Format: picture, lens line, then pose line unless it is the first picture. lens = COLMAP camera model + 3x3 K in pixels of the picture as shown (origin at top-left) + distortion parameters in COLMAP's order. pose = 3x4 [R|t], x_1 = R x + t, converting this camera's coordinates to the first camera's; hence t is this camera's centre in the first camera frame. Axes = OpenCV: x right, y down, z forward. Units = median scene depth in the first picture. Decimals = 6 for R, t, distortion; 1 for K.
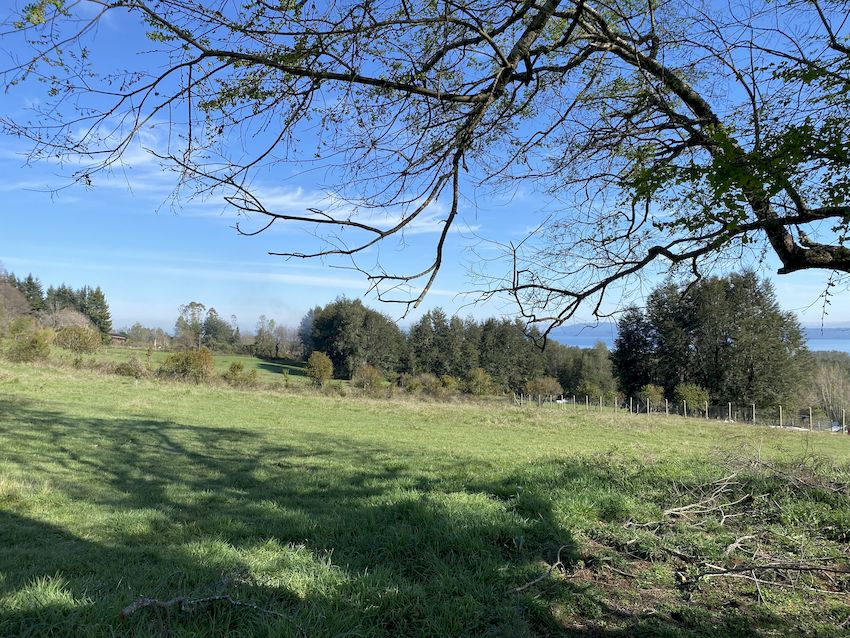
lens RADIAL K [[633.8, 0, 420.1], [0, 633.8, 310.0], [0, 0, 1]] dist [0.019042, -0.031069]
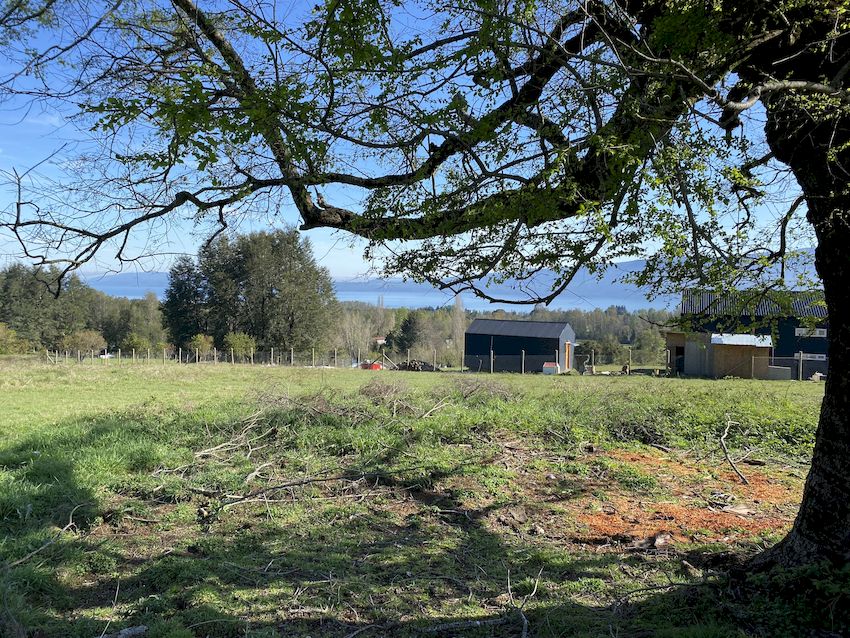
lens RADIAL K [[633.8, 0, 419.1], [0, 633.8, 309.1], [0, 0, 1]] dist [0.019042, -0.031069]
pose [[0.780666, -0.010283, 0.624864, 0.001863], [-0.037209, 0.997326, 0.062900, 0.000335], [-0.623840, -0.072355, 0.778196, -0.000773]]
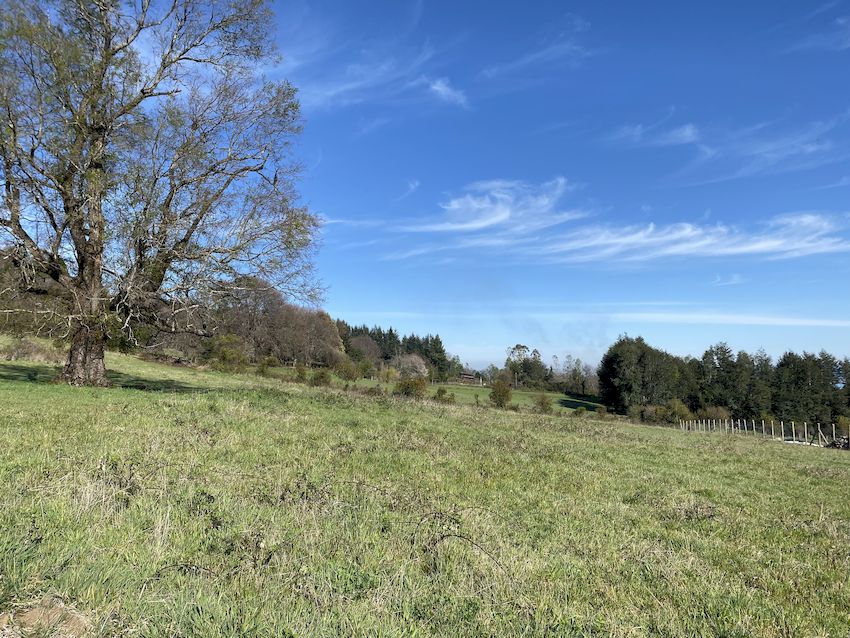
lens RADIAL K [[633.8, 0, 417.7], [0, 633.8, 358.0], [0, 0, 1]] dist [0.019042, -0.031069]
pose [[0.836790, -0.018484, -0.547213, 0.298430], [0.024084, 0.999705, 0.003060, 0.009045], [0.546995, -0.015739, 0.836988, -0.119946]]
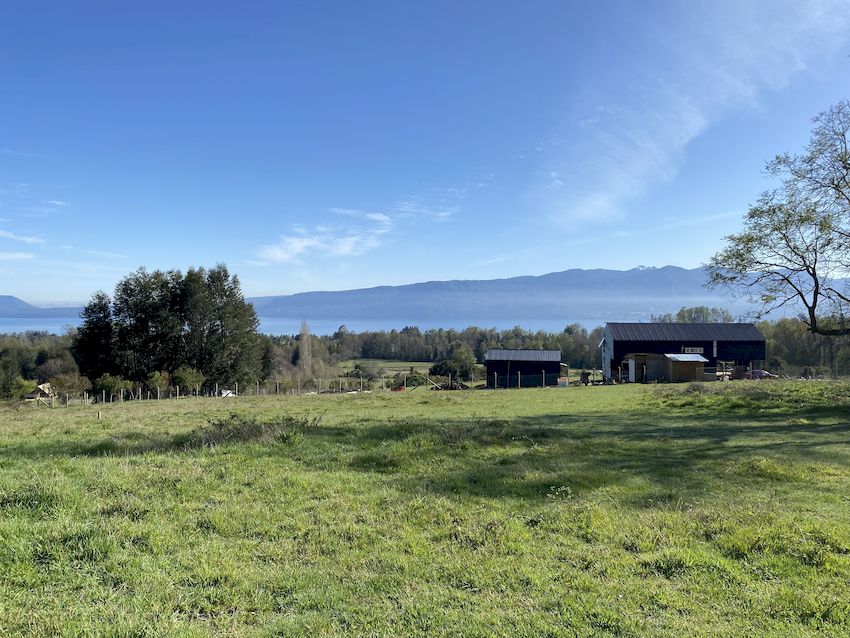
lens RADIAL K [[633.8, 0, 418.8], [0, 633.8, 316.4], [0, 0, 1]] dist [0.019042, -0.031069]
pose [[0.528535, -0.008564, 0.848868, -0.241788], [-0.029407, 0.999164, 0.028390, -0.012939], [-0.848402, -0.039968, 0.527842, 0.060659]]
